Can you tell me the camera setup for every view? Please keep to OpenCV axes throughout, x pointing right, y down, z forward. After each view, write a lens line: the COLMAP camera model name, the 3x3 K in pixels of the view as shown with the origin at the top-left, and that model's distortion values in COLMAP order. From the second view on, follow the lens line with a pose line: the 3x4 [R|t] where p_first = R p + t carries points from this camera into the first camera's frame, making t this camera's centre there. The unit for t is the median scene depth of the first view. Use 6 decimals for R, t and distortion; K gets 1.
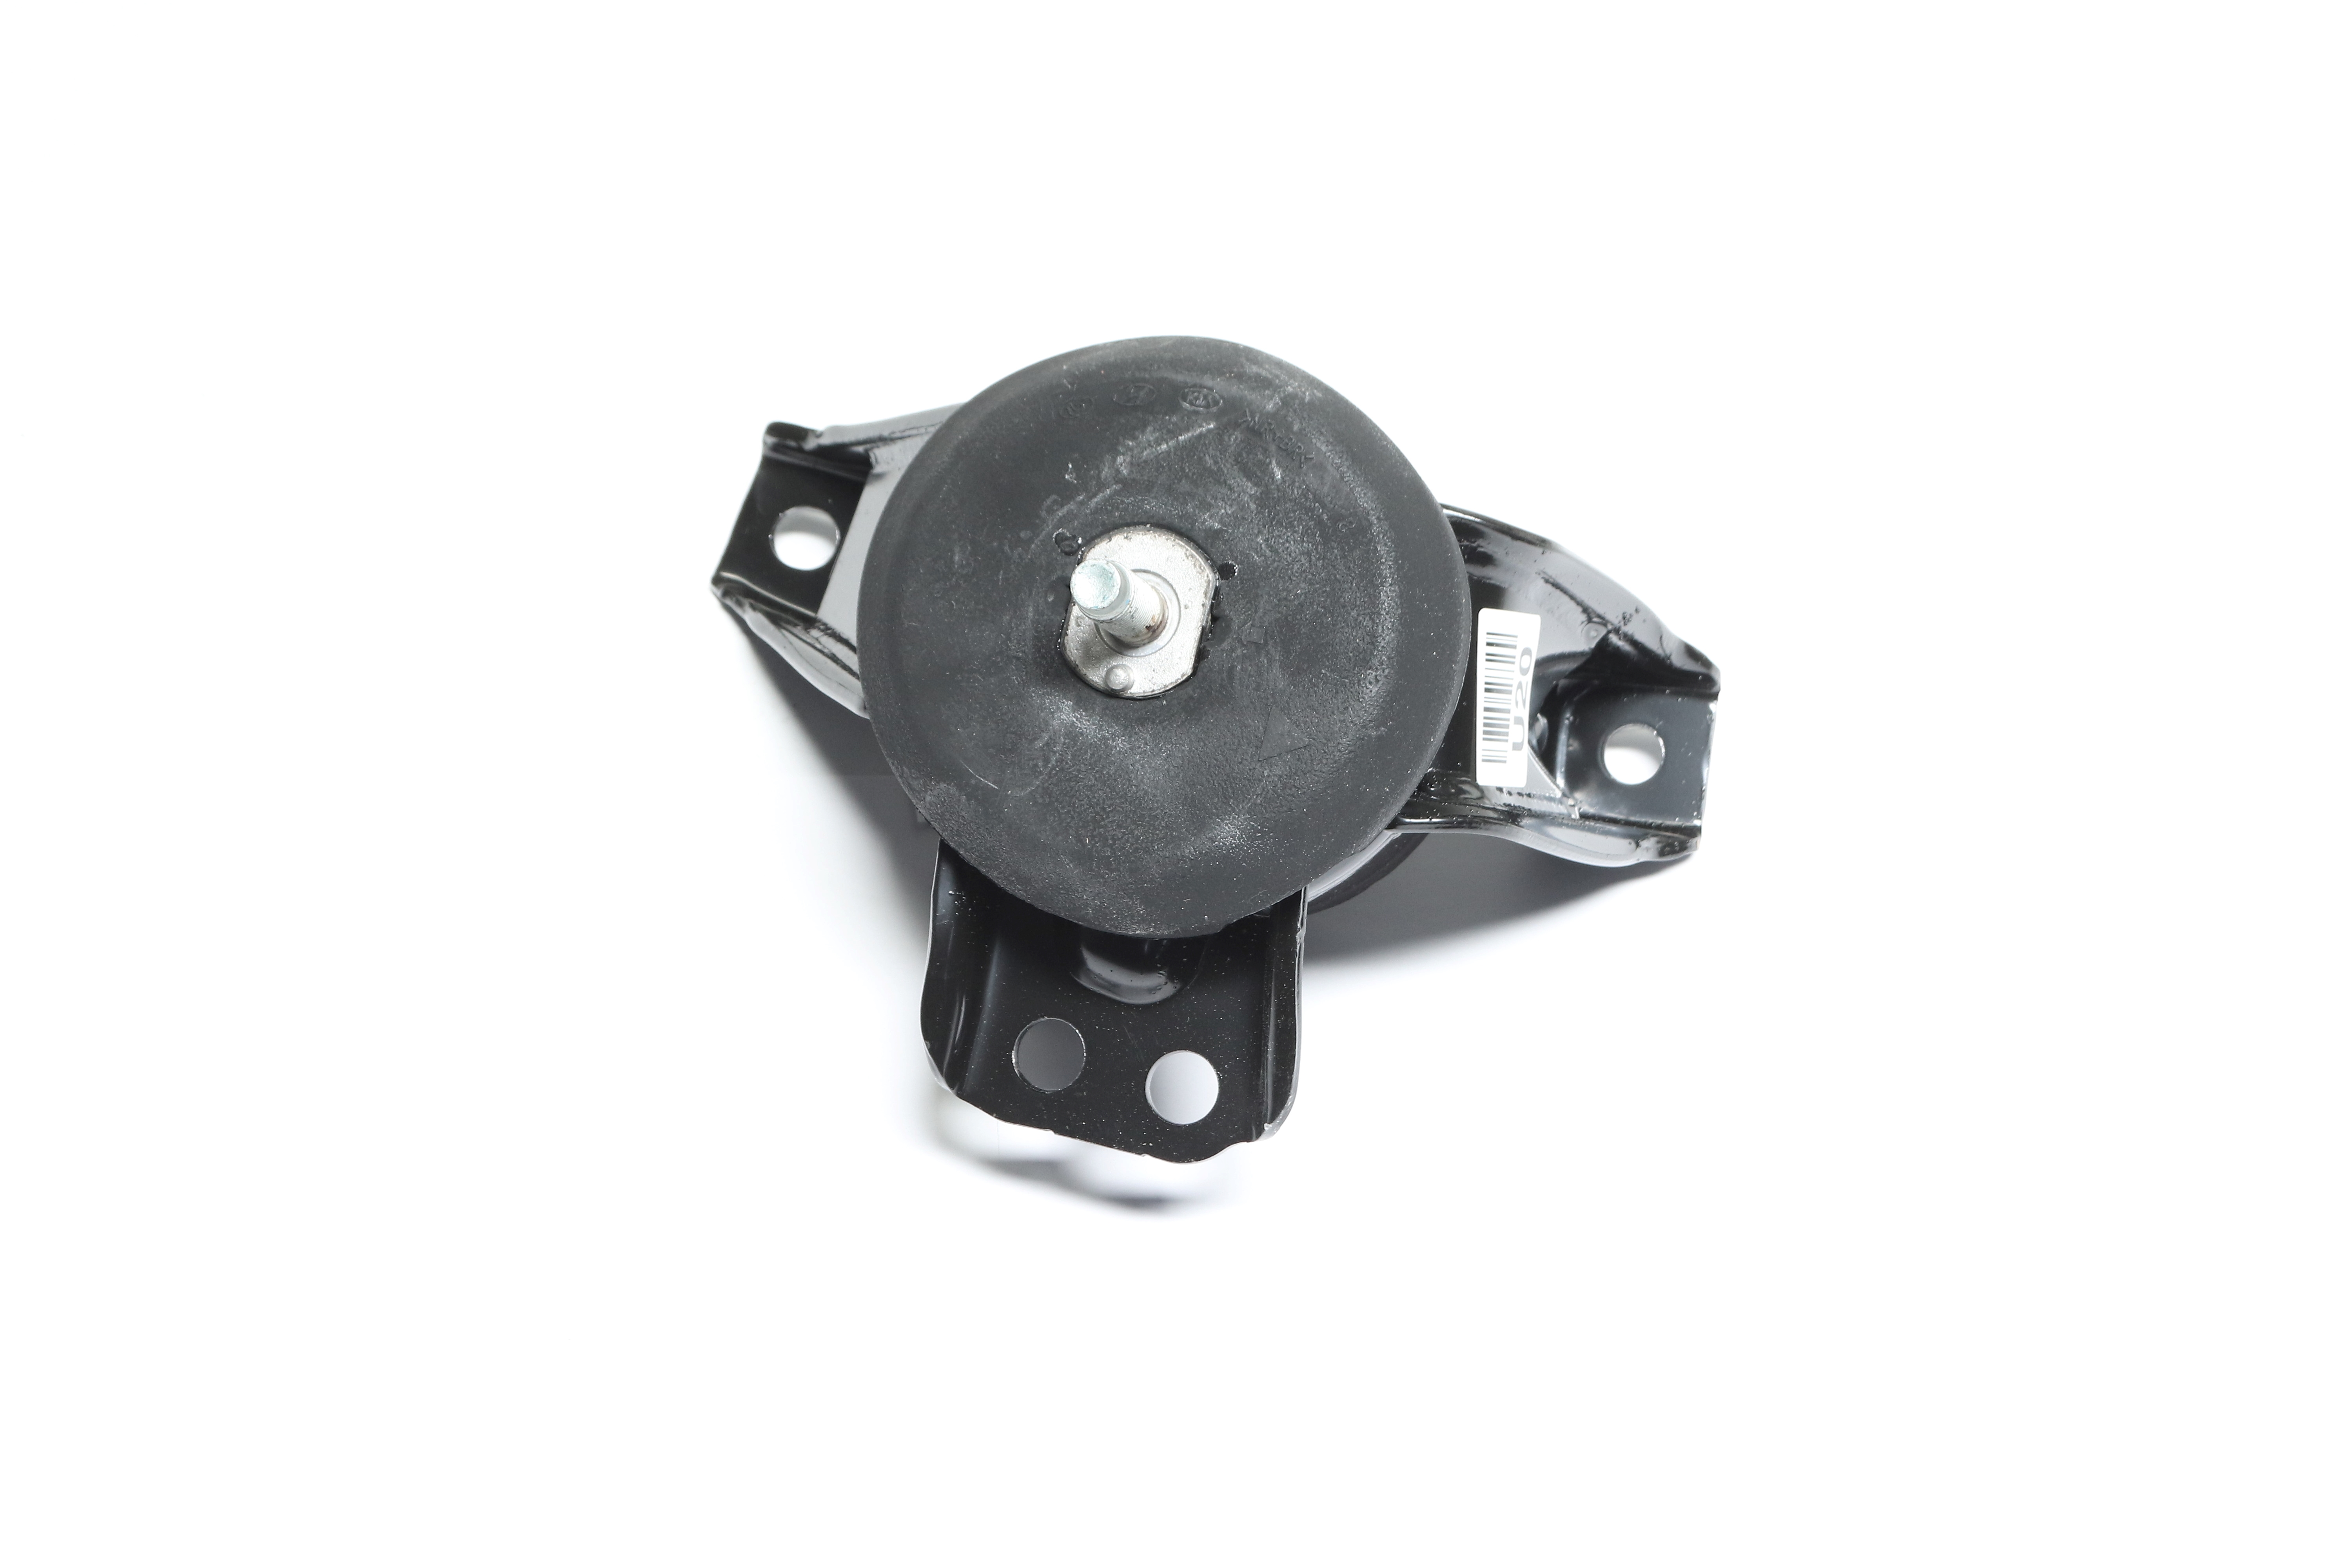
lens RADIAL K [[3955.1, 0, 1176.0], [0, 3955.1, 784.0], [0, 0, 1]] dist [-0.004682, -0.002179]
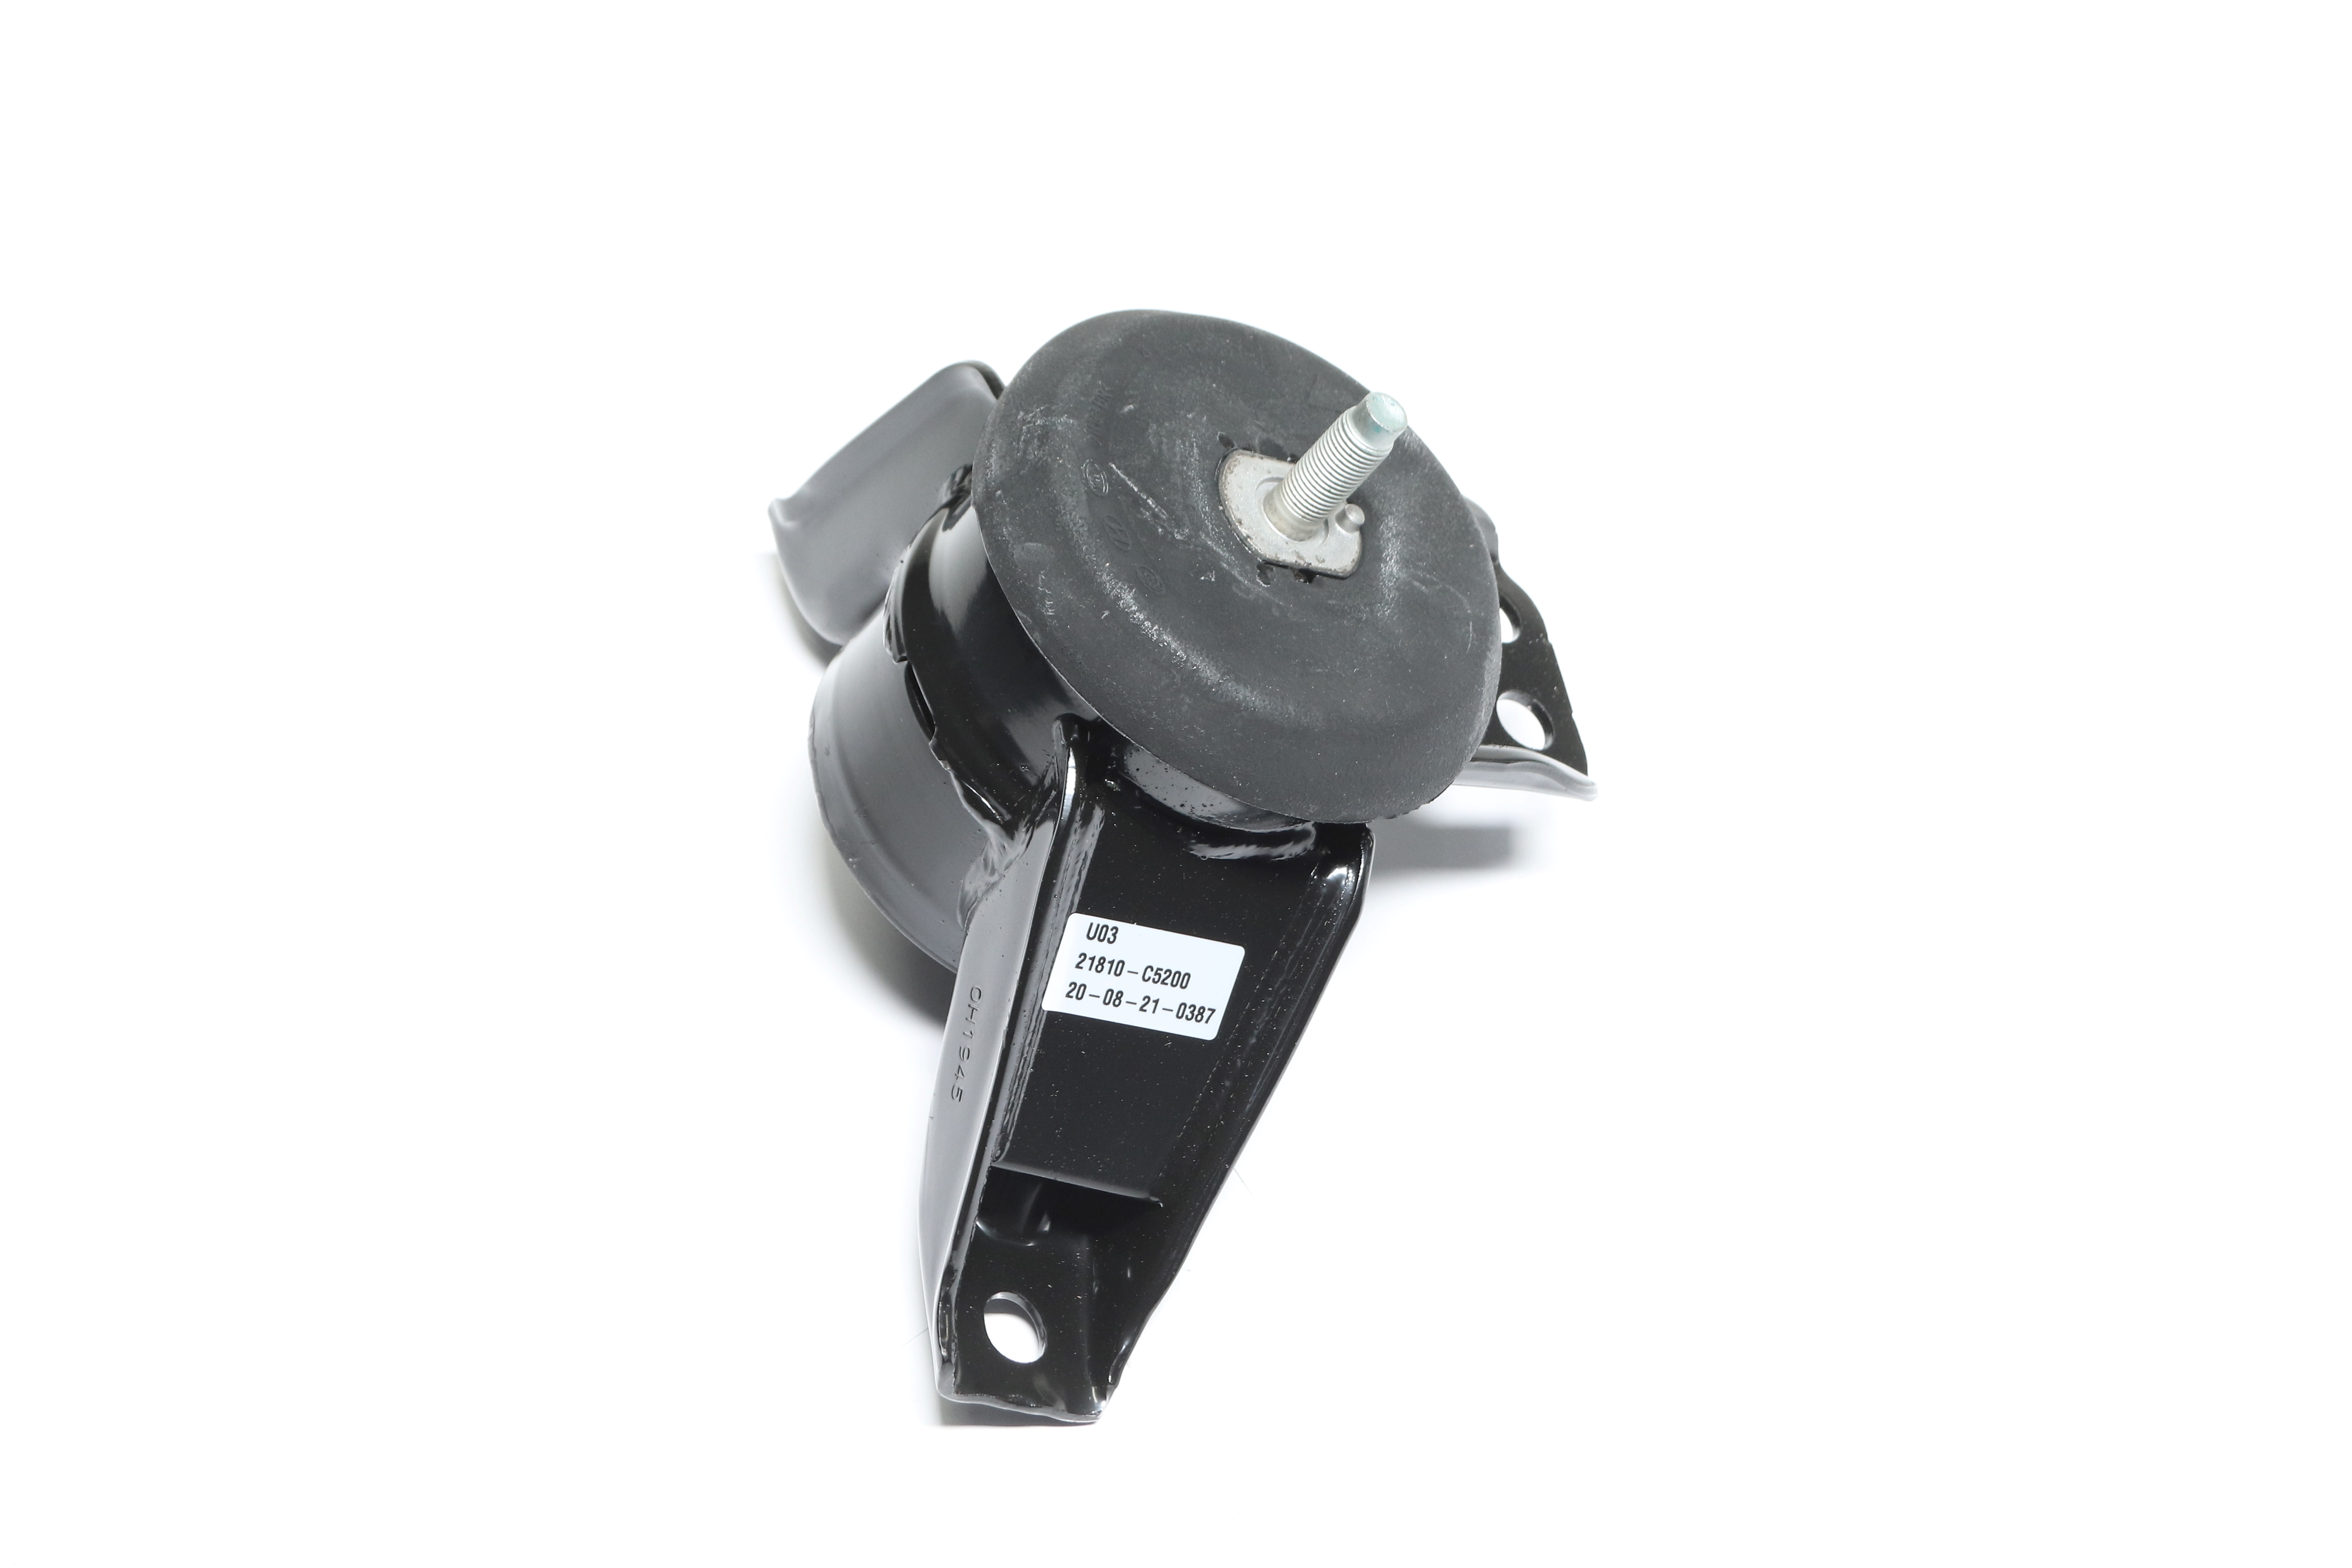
lens RADIAL K [[3955.1, 0, 1176.0], [0, 3955.1, 784.0], [0, 0, 1]] dist [-0.004682, -0.002179]
pose [[-0.497004, -0.704851, 0.506135, -0.556762], [0.698539, 0.021058, 0.715262, -0.786976], [-0.514811, 0.709043, 0.481900, 0.570596]]
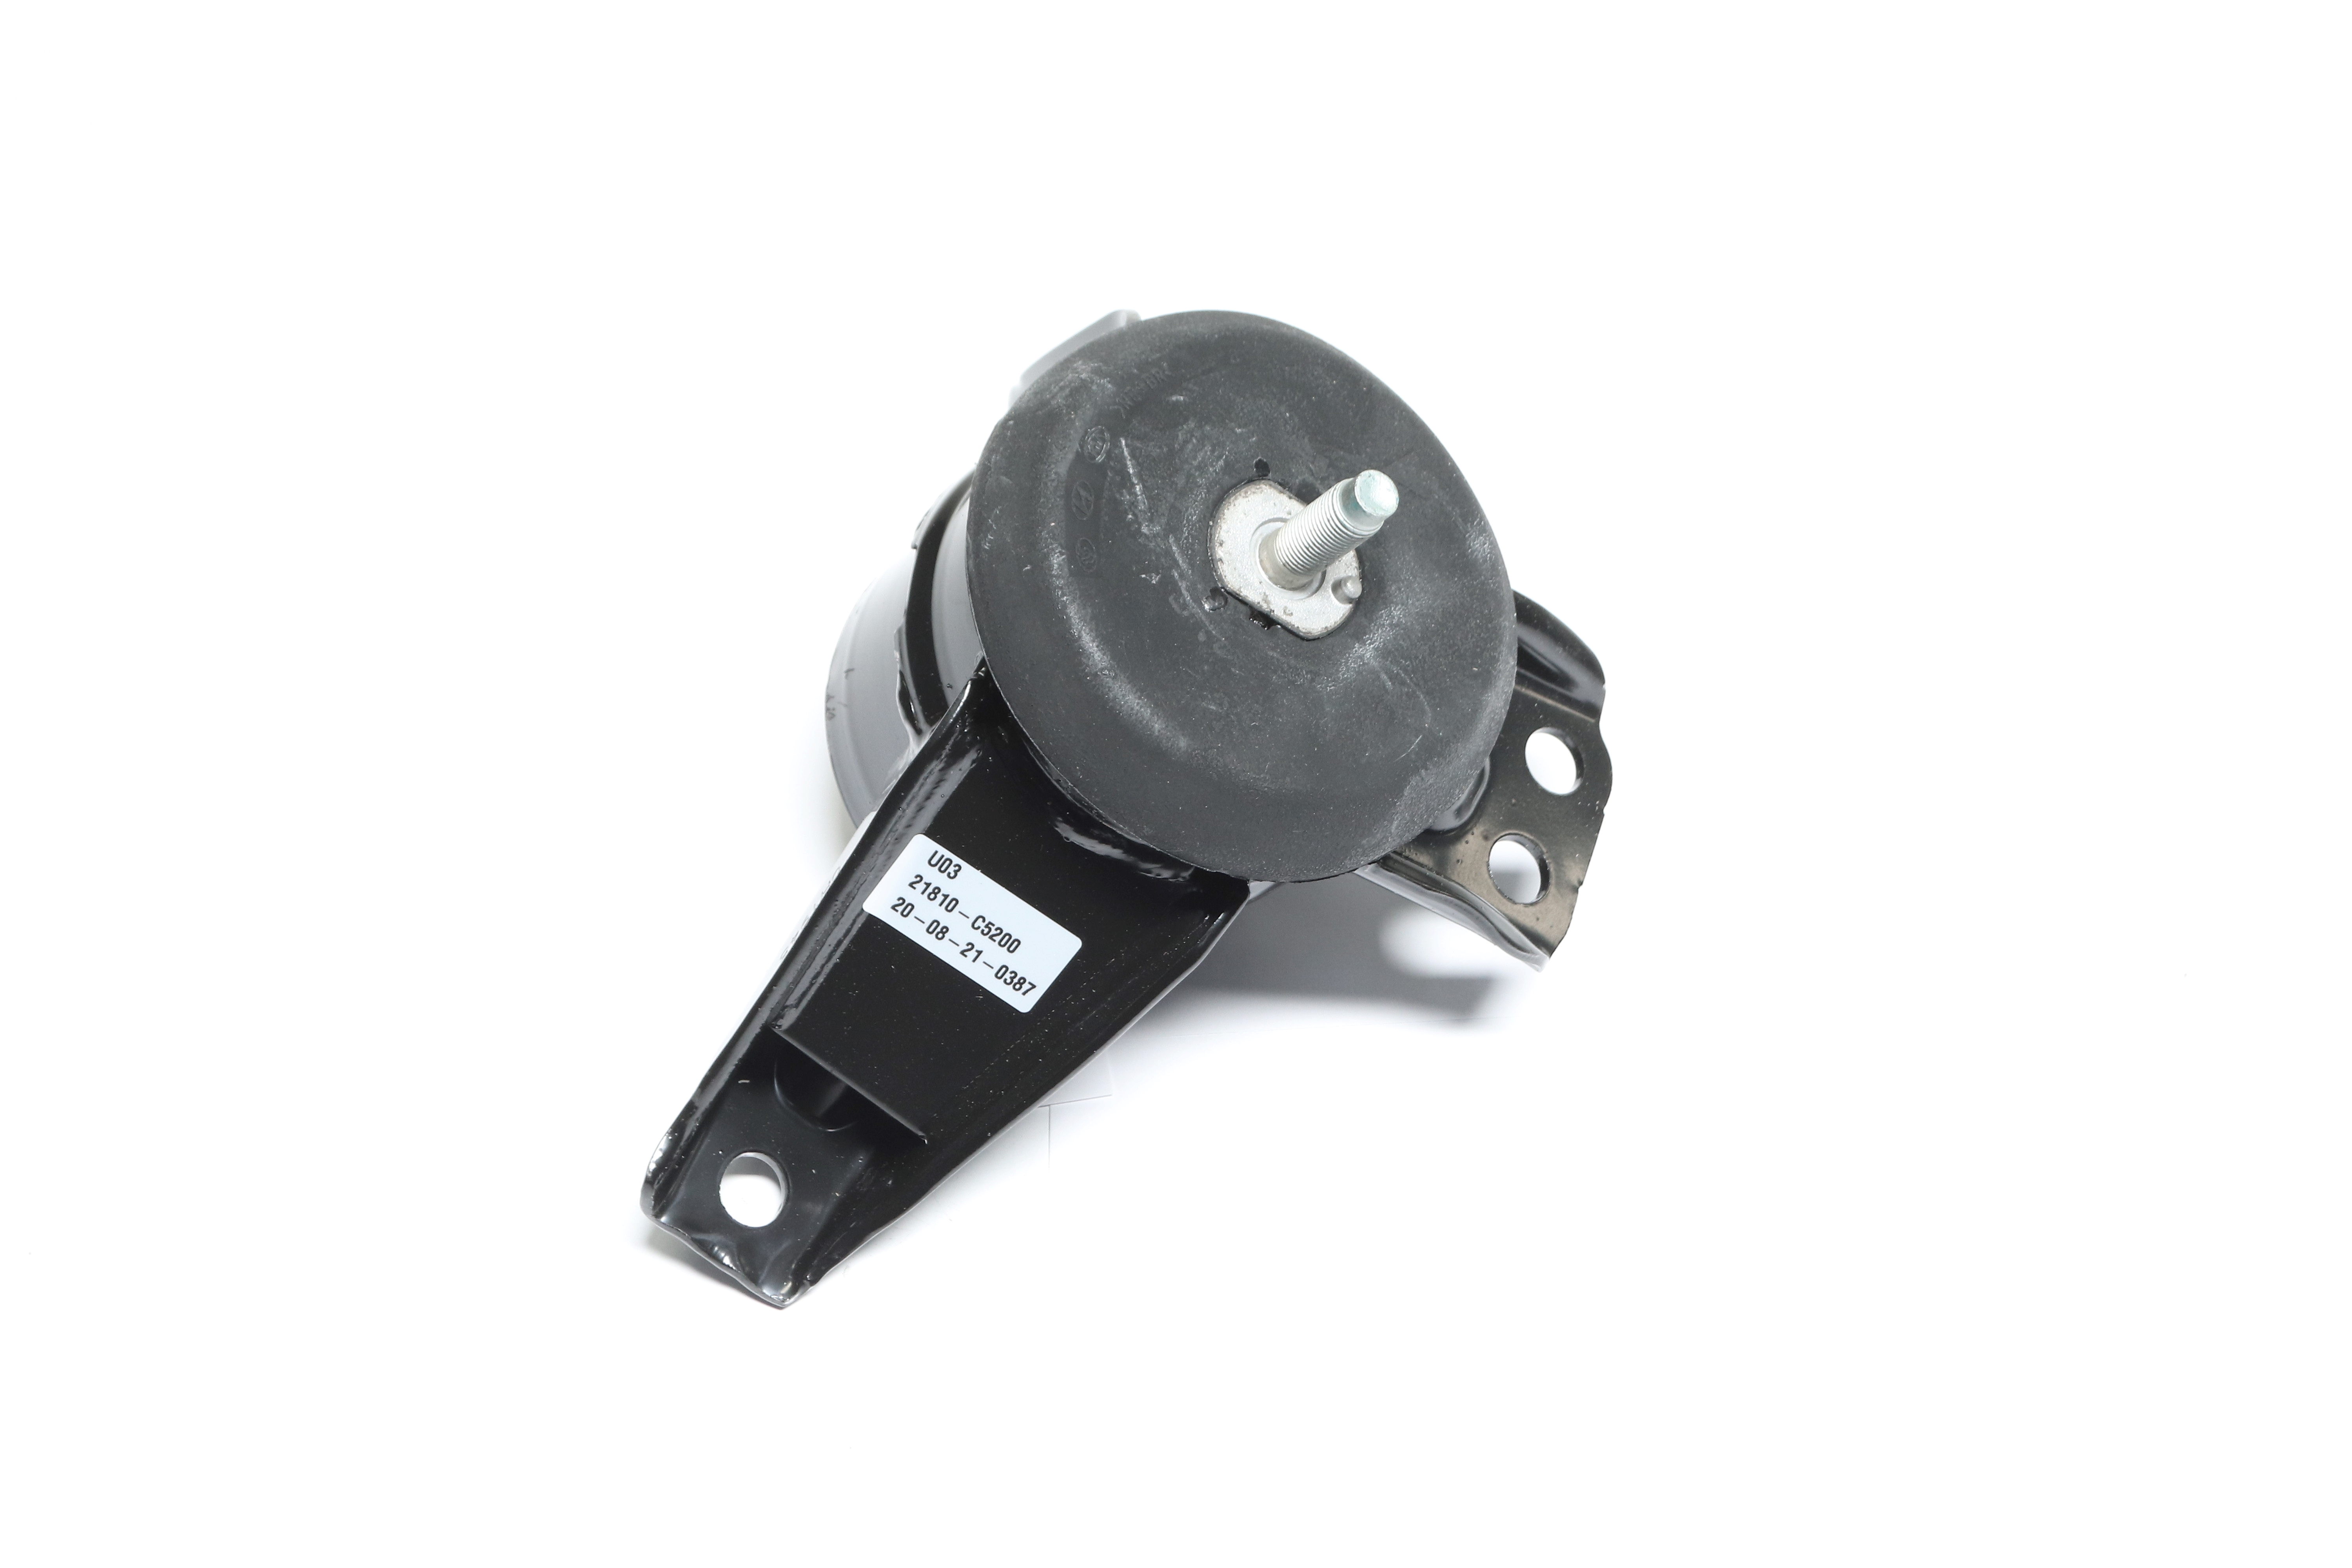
lens RADIAL K [[3955.1, 0, 1176.0], [0, 3955.1, 784.0], [0, 0, 1]] dist [-0.004682, -0.002179]
pose [[-0.000631, -0.811902, 0.583794, -0.642340], [0.806404, 0.344822, 0.480427, -0.528517], [-0.591365, 0.471077, 0.654503, 0.380848]]
